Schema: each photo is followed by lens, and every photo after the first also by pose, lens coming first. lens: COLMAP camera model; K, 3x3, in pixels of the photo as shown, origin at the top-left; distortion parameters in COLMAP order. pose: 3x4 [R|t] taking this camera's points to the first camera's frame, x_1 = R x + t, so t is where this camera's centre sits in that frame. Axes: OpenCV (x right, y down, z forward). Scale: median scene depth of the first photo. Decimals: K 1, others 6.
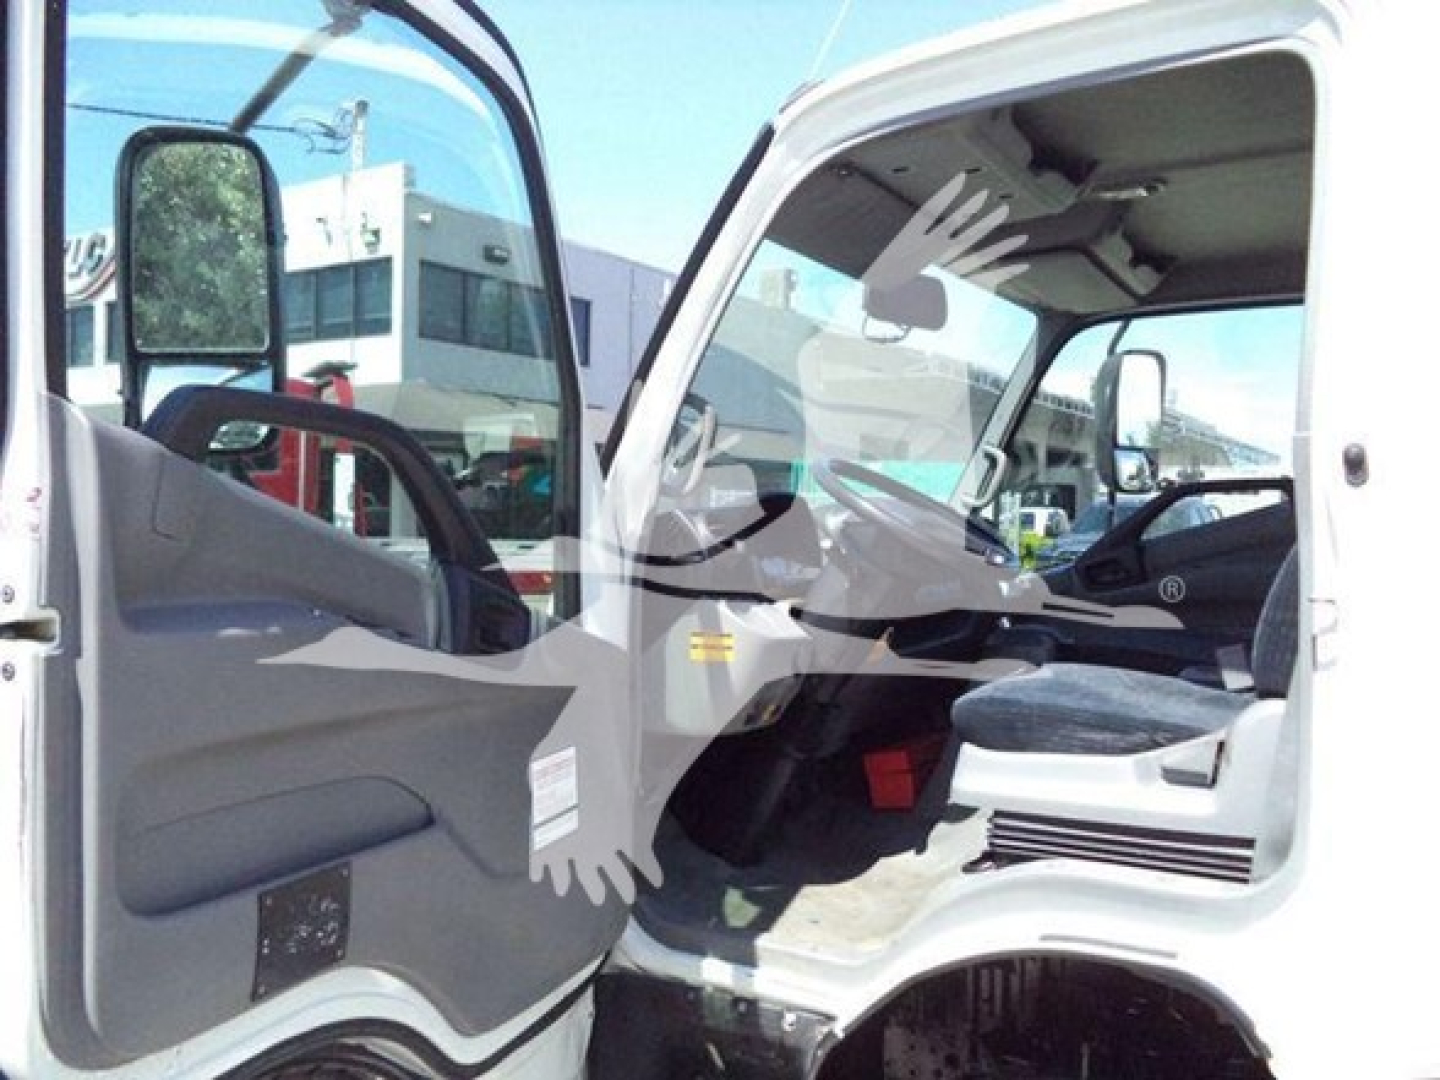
lens RADIAL K [[1151.9, 0, 714.6], [0, 1151.9, 532.1], [0, 0, 1]] dist [-0.013103, -0.021026]
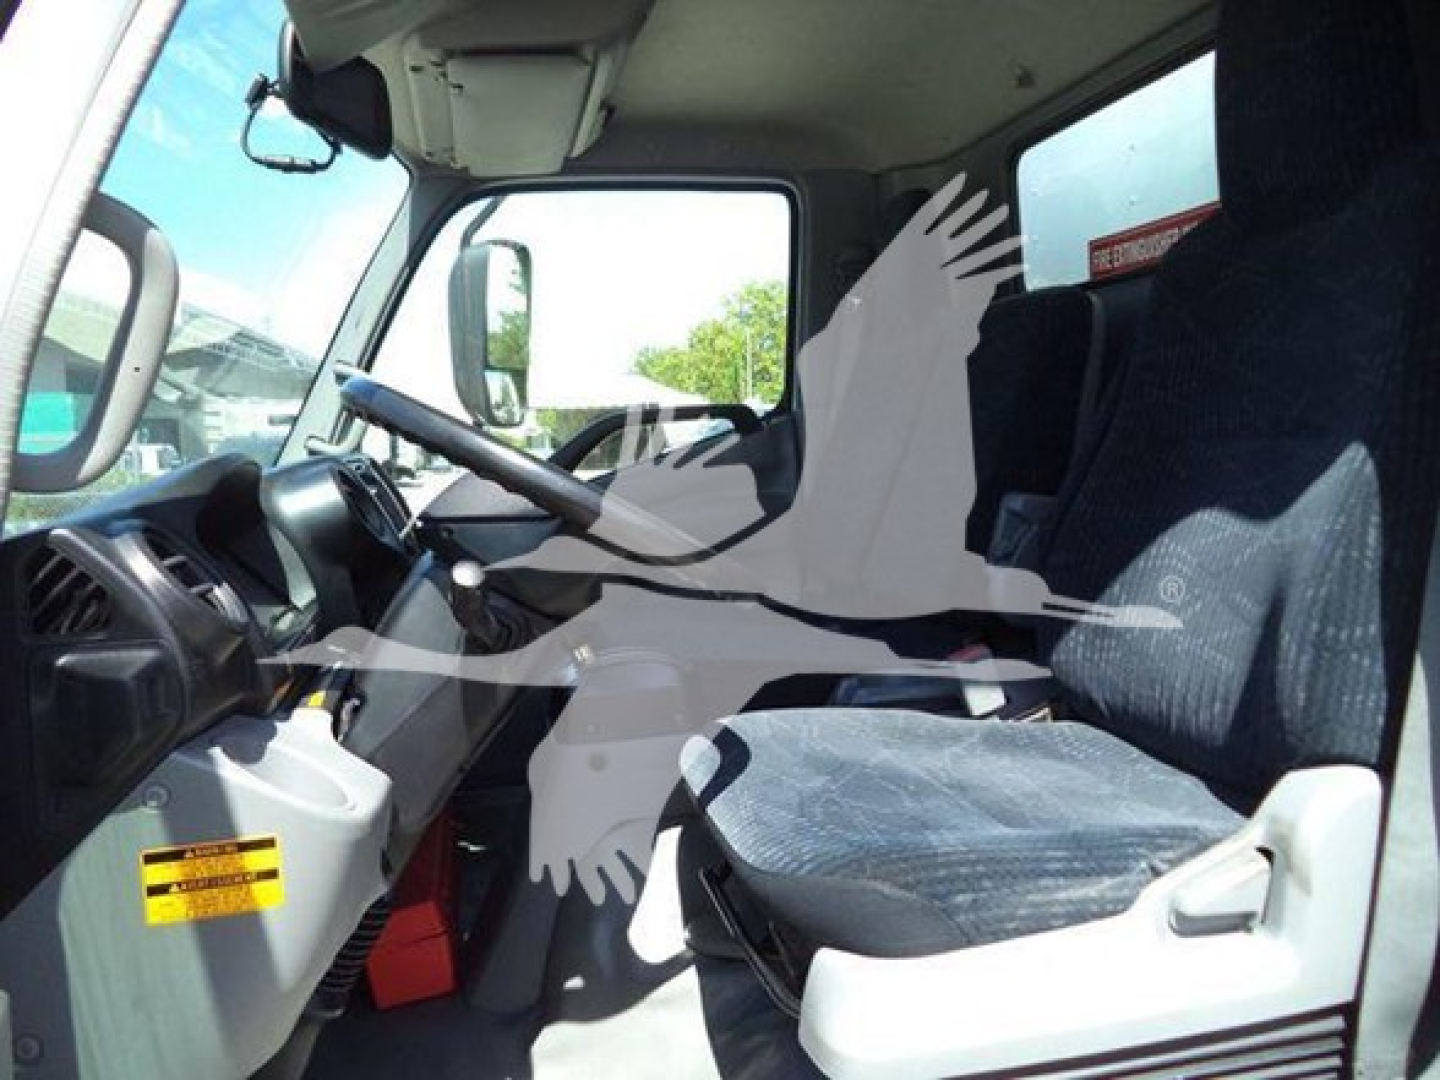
lens RADIAL K [[1151.9, 0, 680.0], [0, 1151.9, 531.2], [0, 0, 1]] dist [-0.013103, -0.021026]
pose [[0.749396, -0.095937, 0.655135, -0.090750], [0.057235, 0.995130, 0.080254, -0.026483], [-0.659644, -0.022645, 0.751237, 0.462457]]
